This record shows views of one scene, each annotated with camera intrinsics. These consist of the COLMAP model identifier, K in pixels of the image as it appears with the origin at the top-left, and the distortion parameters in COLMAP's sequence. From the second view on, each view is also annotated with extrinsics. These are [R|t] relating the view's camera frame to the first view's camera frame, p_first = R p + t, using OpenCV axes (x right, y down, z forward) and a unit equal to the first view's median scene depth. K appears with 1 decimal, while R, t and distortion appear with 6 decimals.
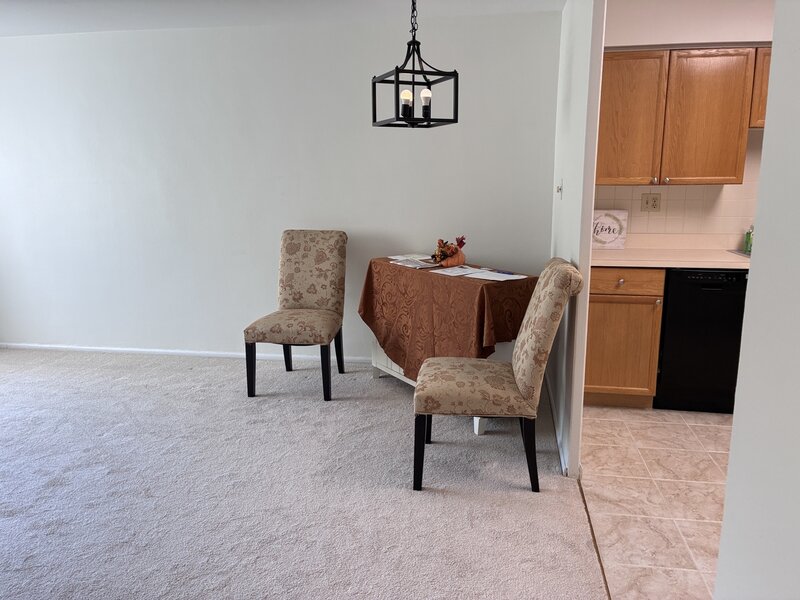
lens RADIAL K [[619.1, 0, 415.8], [0, 619.1, 297.3], [0, 0, 1]] dist [0.044232, -0.065857]
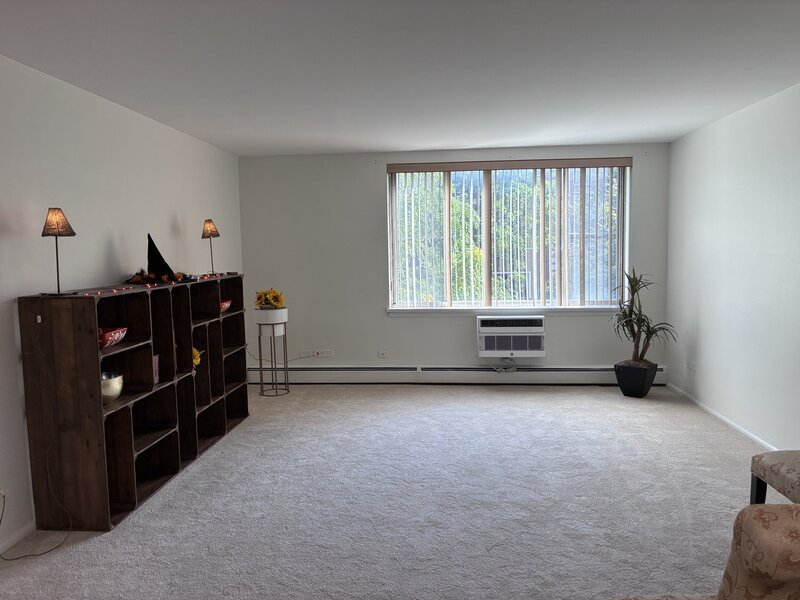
lens RADIAL K [[619.1, 0, 404.5], [0, 619.1, 292.3], [0, 0, 1]] dist [0.044232, -0.065857]
pose [[0.060640, 0.077195, -0.995170, 0.498190], [-0.175596, 0.982281, 0.065495, -0.134798], [0.982593, 0.170776, 0.073120, 0.580029]]
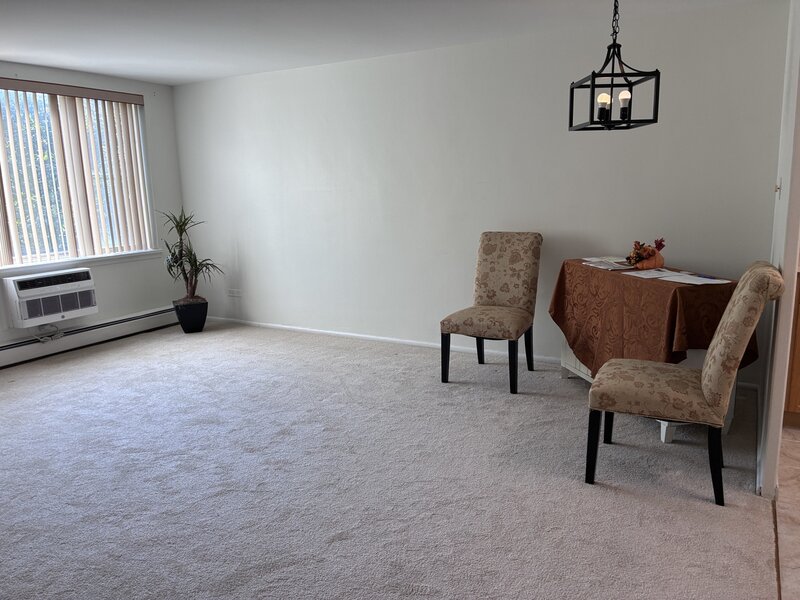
lens RADIAL K [[619.1, 0, 397.1], [0, 619.1, 298.6], [0, 0, 1]] dist [0.044232, -0.065857]
pose [[0.931768, 0.045525, -0.360189, 0.054435], [-0.048432, 0.998826, 0.000955, 0.016989], [0.359809, 0.016555, 0.932879, -0.067034]]
